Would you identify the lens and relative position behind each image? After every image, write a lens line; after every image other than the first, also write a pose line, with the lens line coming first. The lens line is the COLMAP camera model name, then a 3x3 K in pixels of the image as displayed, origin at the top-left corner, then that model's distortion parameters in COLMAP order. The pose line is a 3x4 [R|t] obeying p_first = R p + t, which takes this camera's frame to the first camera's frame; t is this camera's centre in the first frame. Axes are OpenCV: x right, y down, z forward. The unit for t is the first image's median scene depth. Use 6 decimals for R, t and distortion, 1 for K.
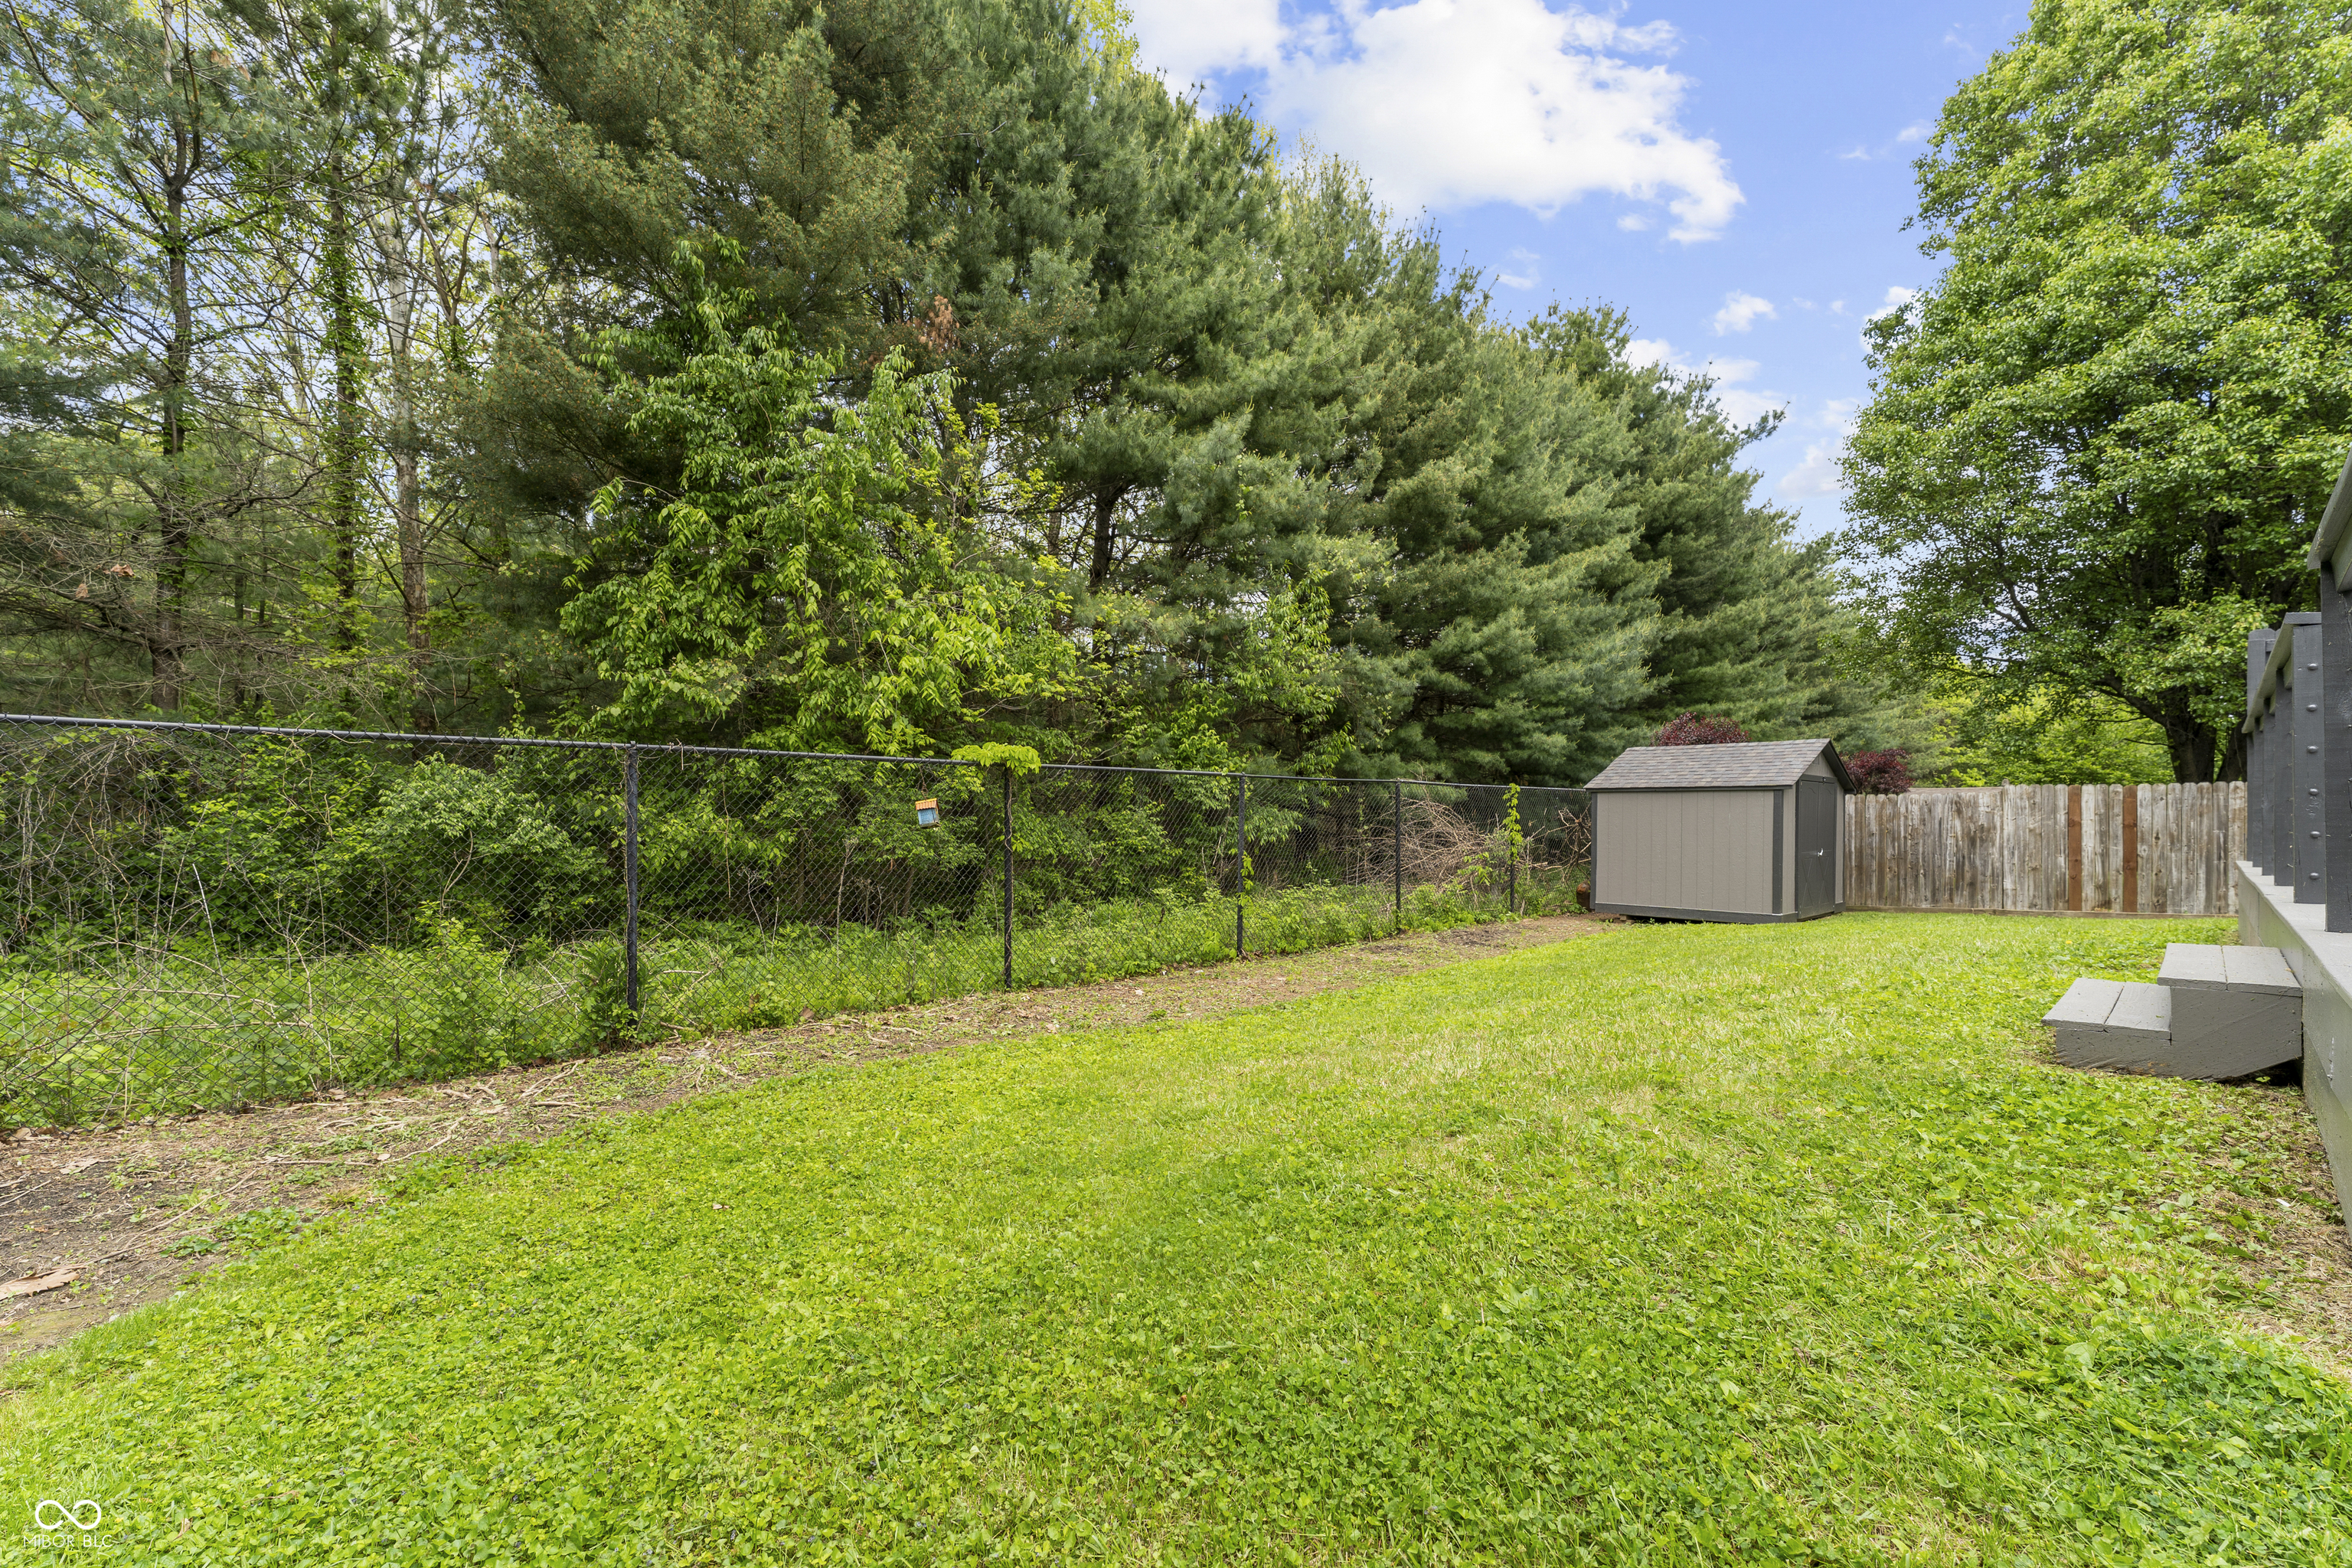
lens RADIAL K [[960.7, 0, 1166.5], [0, 960.7, 817.2], [0, 0, 1]] dist [-0.000171, 0.000312]
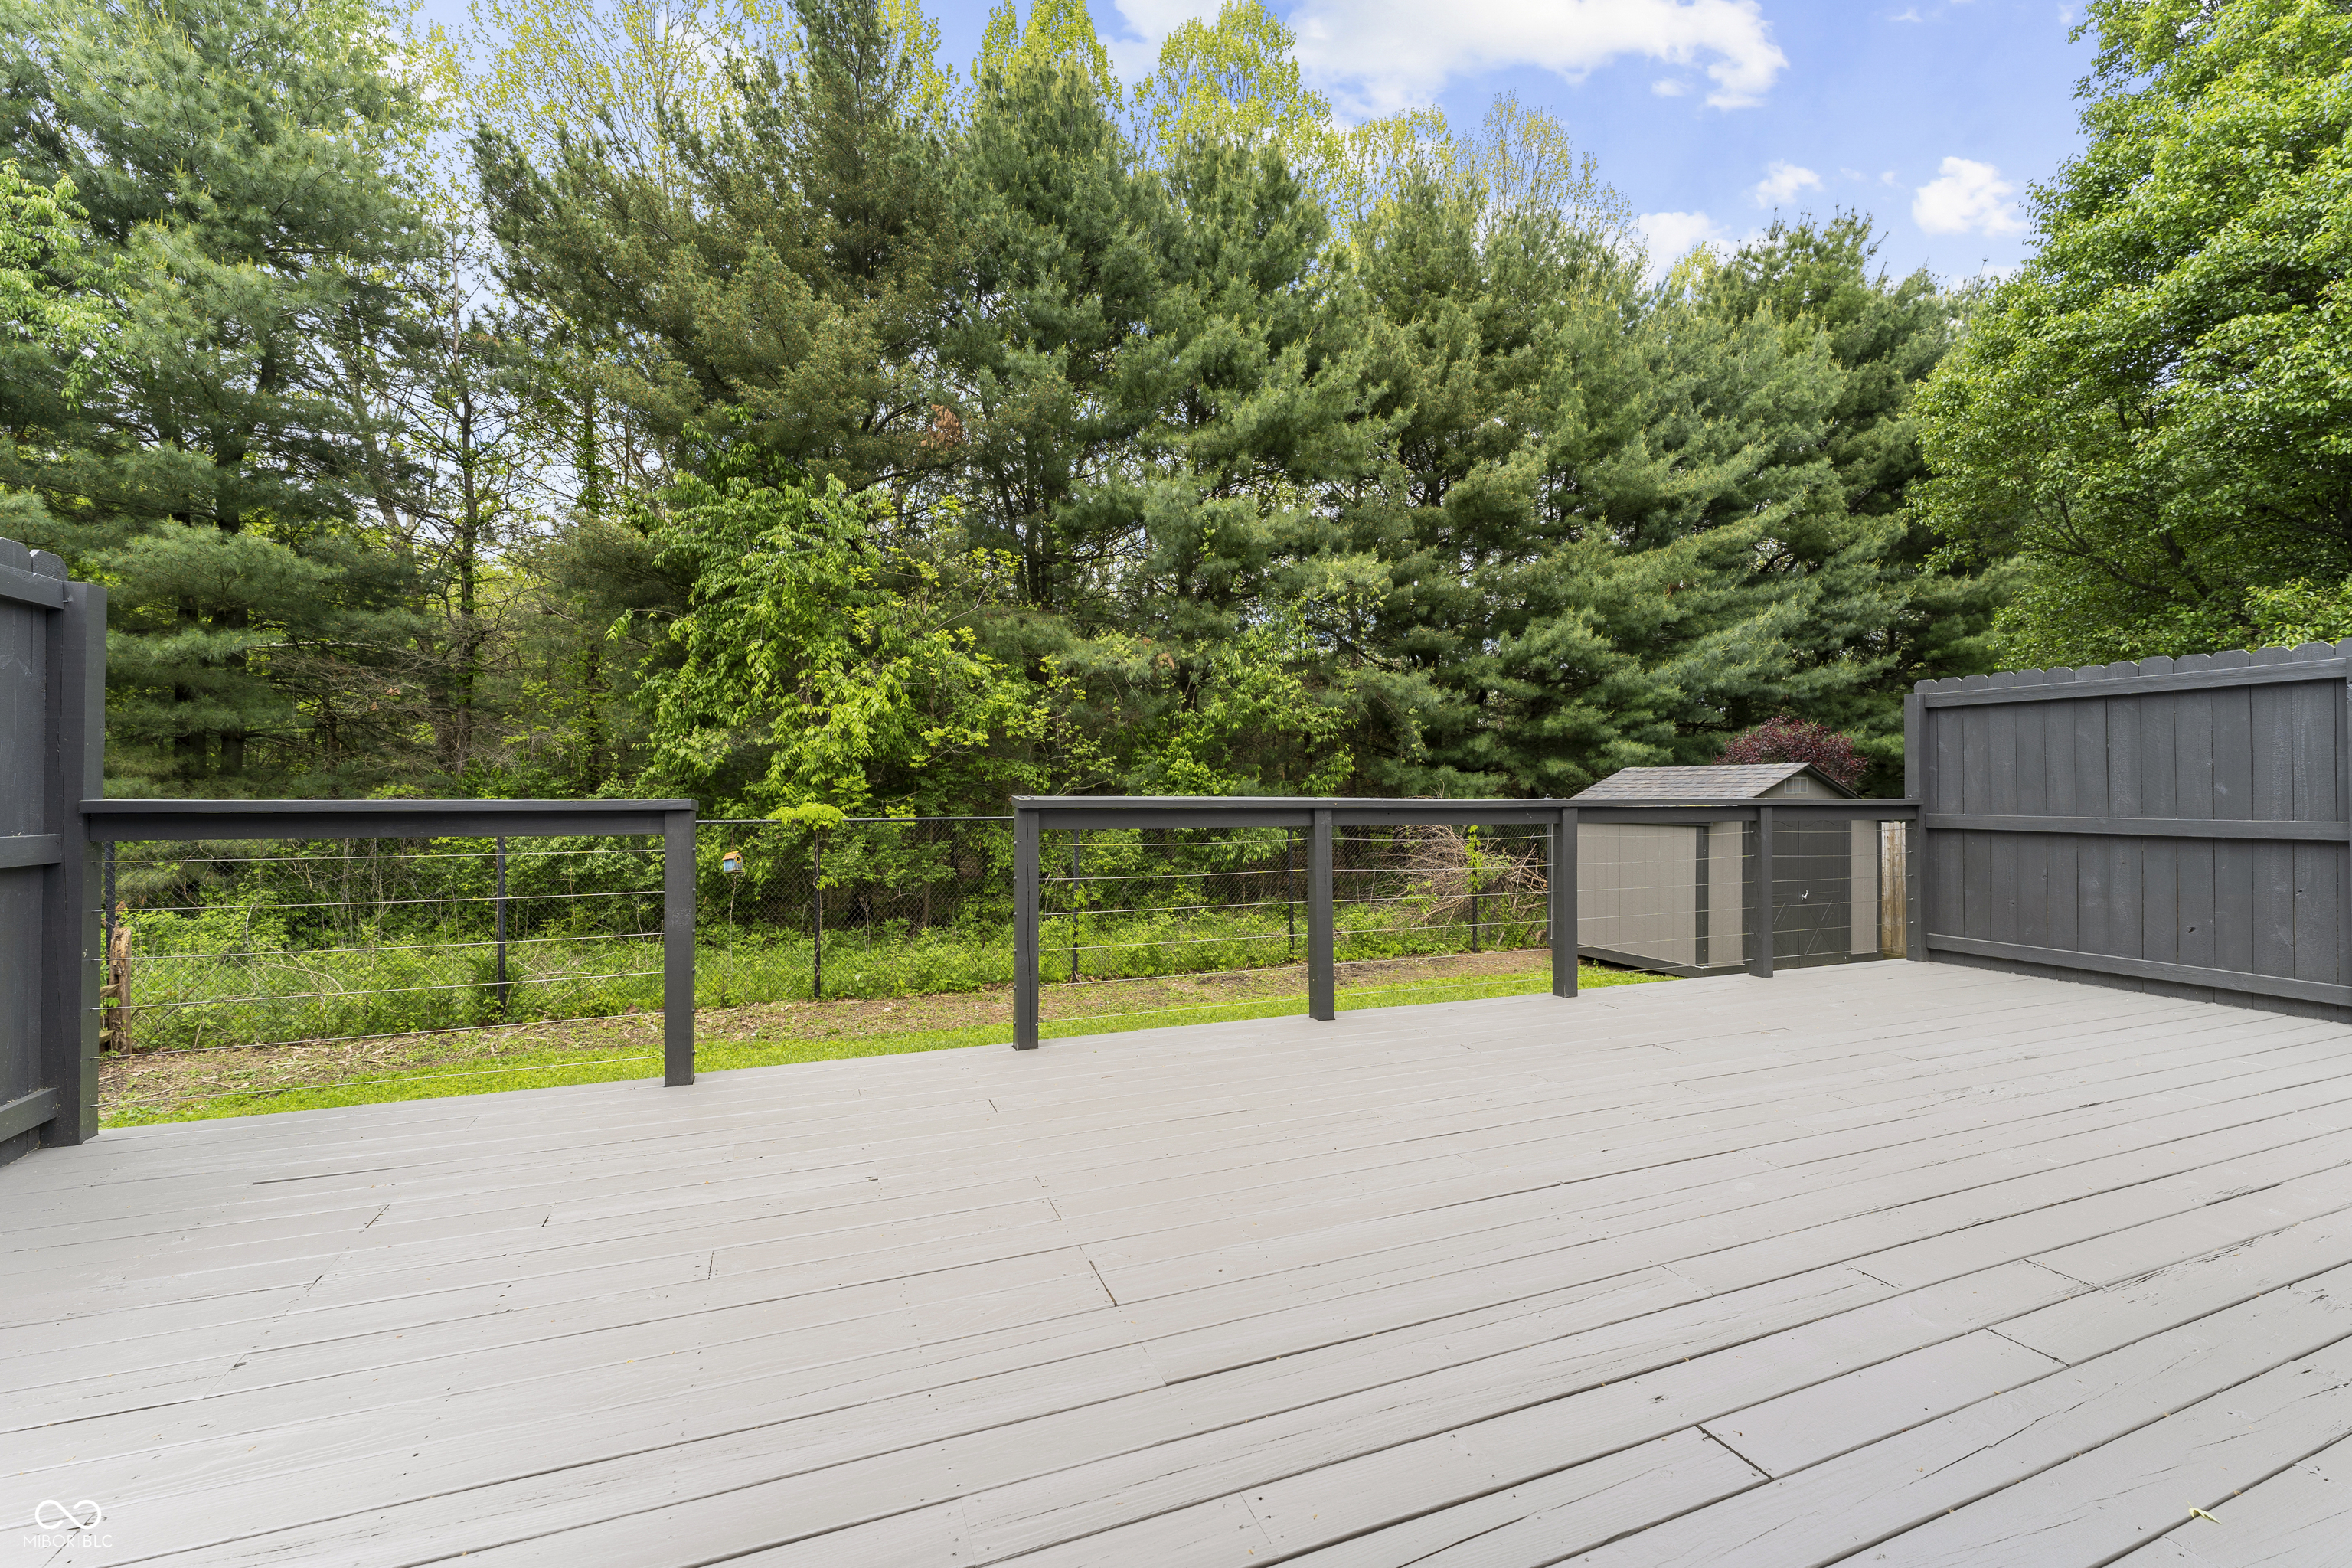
lens RADIAL K [[960.7, 0, 1172.7], [0, 960.7, 789.3], [0, 0, 1]] dist [-0.000171, 0.000312]
pose [[0.931794, -0.007127, -0.362918, 0.473832], [0.005589, 0.999970, -0.005286, -0.056429], [0.362945, 0.002897, 0.931806, -0.004966]]
